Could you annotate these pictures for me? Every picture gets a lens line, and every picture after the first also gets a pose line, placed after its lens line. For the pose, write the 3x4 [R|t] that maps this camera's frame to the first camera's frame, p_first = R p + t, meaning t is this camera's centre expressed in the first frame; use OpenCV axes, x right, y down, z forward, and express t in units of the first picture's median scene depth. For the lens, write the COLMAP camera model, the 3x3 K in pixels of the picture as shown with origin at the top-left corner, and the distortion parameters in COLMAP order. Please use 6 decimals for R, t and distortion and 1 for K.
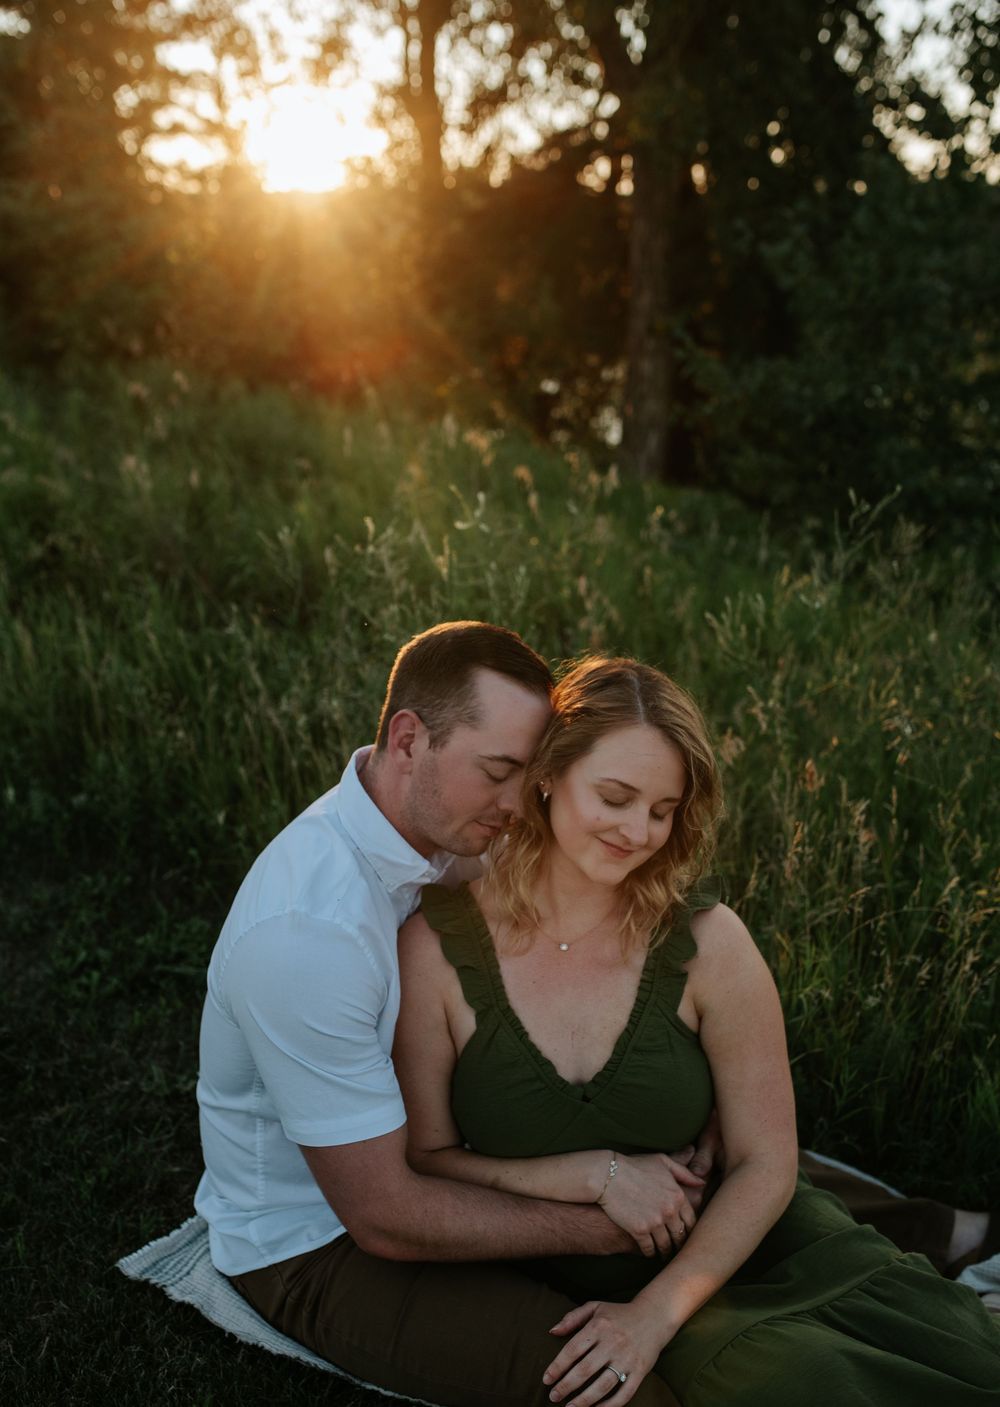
lens RADIAL K [[1315.1, 0, 500.0], [0, 1315.1, 703.5], [0, 0, 1]] dist [-0.029236, -0.007339]
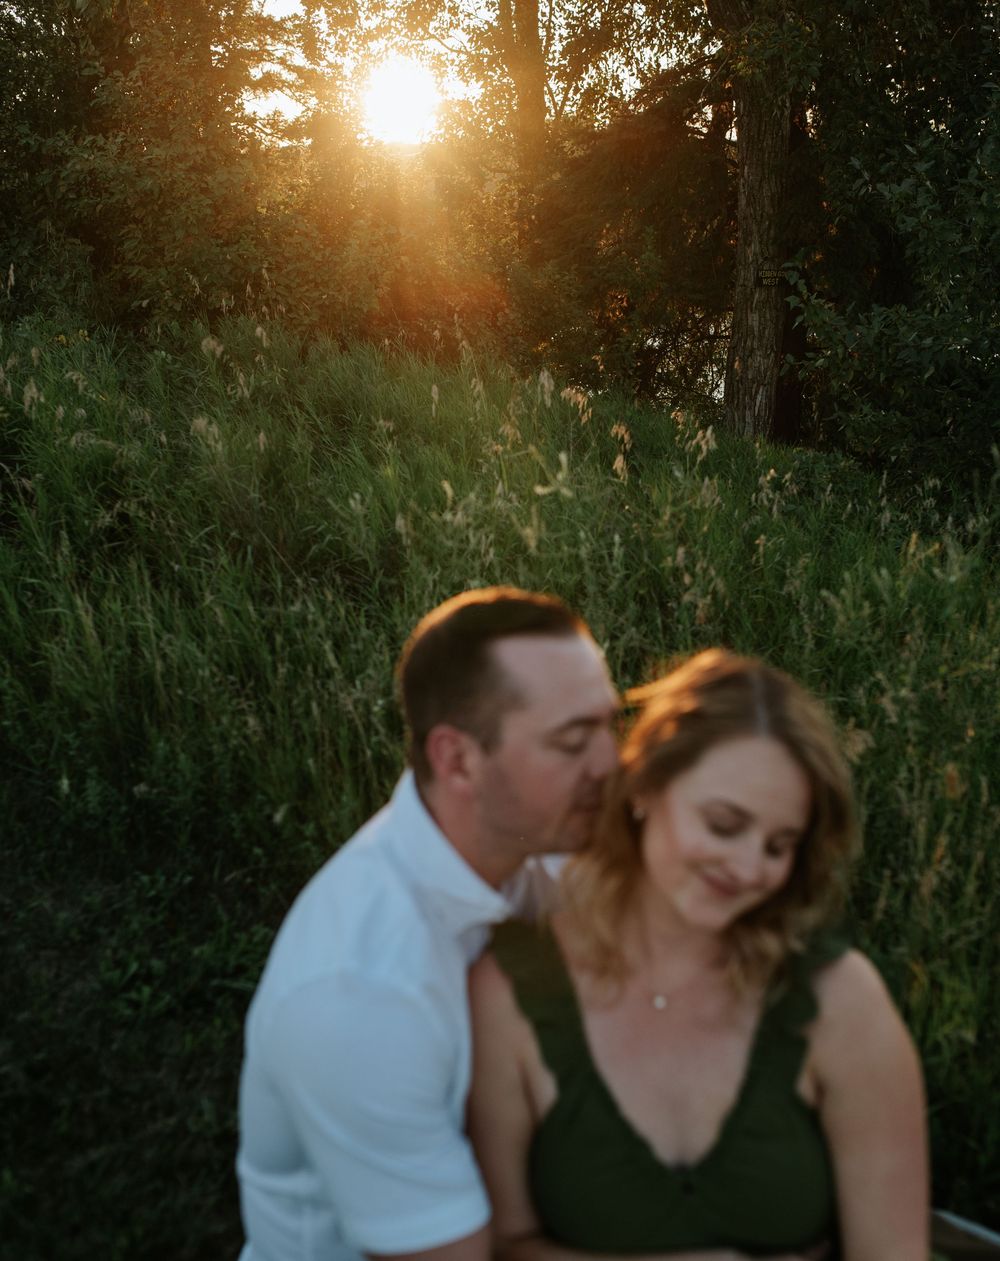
lens RADIAL K [[1297.3, 0, 540.8], [0, 1297.3, 683.0], [0, 0, 1]] dist [-0.027055, -0.021388]
pose [[0.998770, 0.000759, -0.049587, 0.007425], [0.000104, 0.999849, 0.017386, -0.018415], [0.049592, -0.017370, 0.998618, 0.105286]]
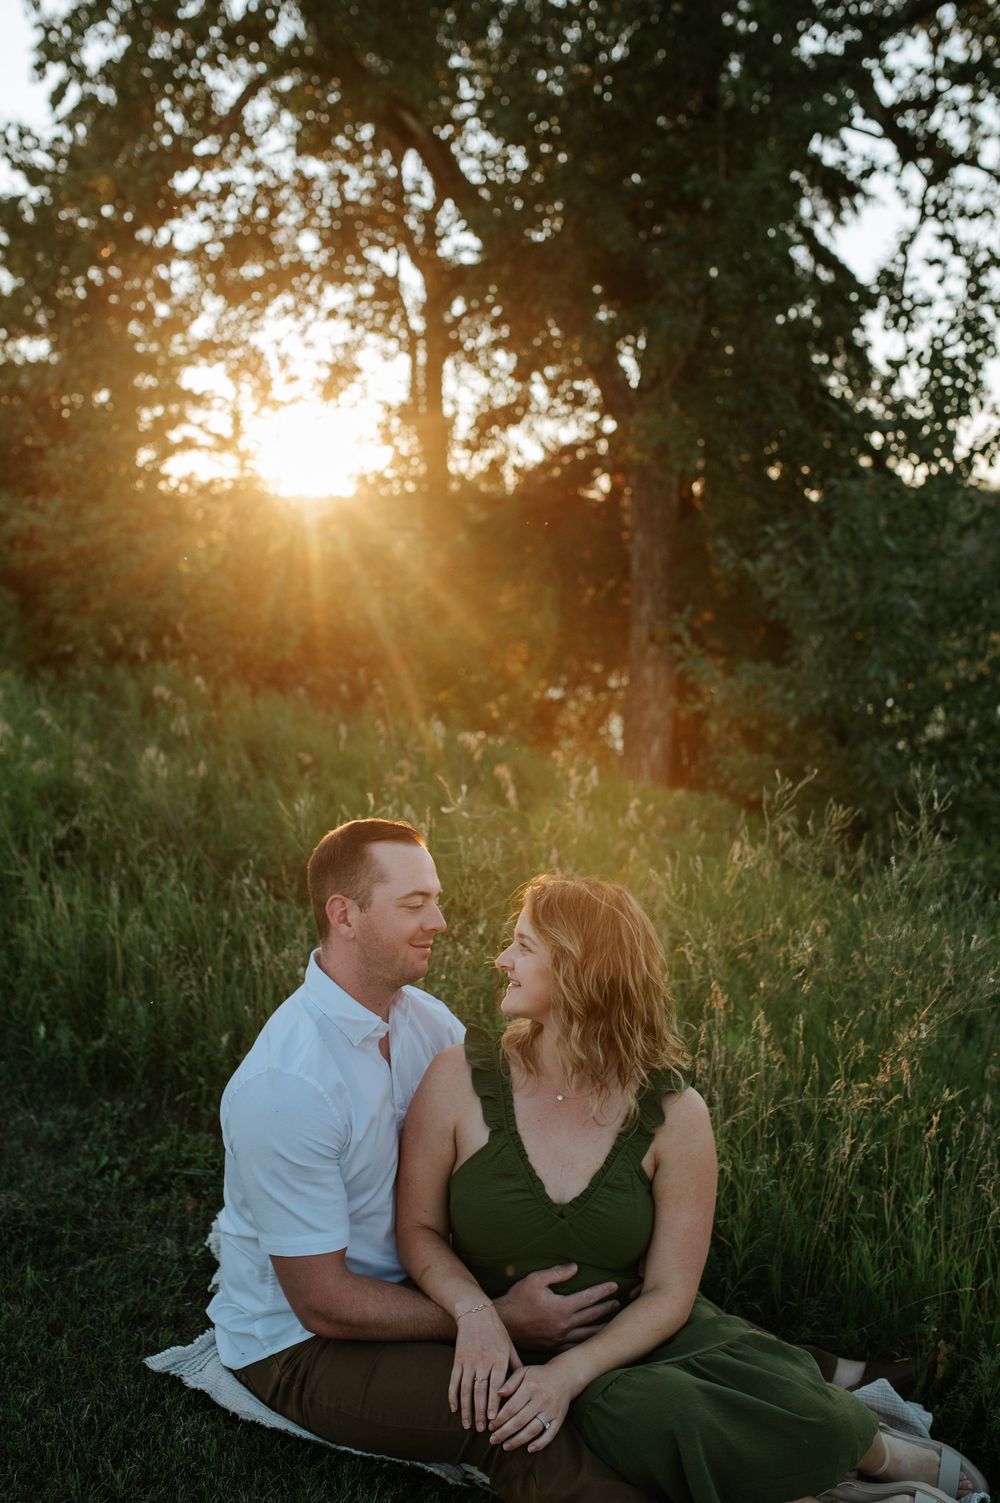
lens RADIAL K [[1554.8, 0, 500.0], [0, 1554.8, 751.5], [0, 0, 1]] dist [-0.081191, 0.192860]
pose [[0.999865, 0.005287, -0.015548, 0.043524], [-0.008311, 0.979484, -0.201351, 0.097085], [0.014164, 0.201454, 0.979396, -0.354023]]
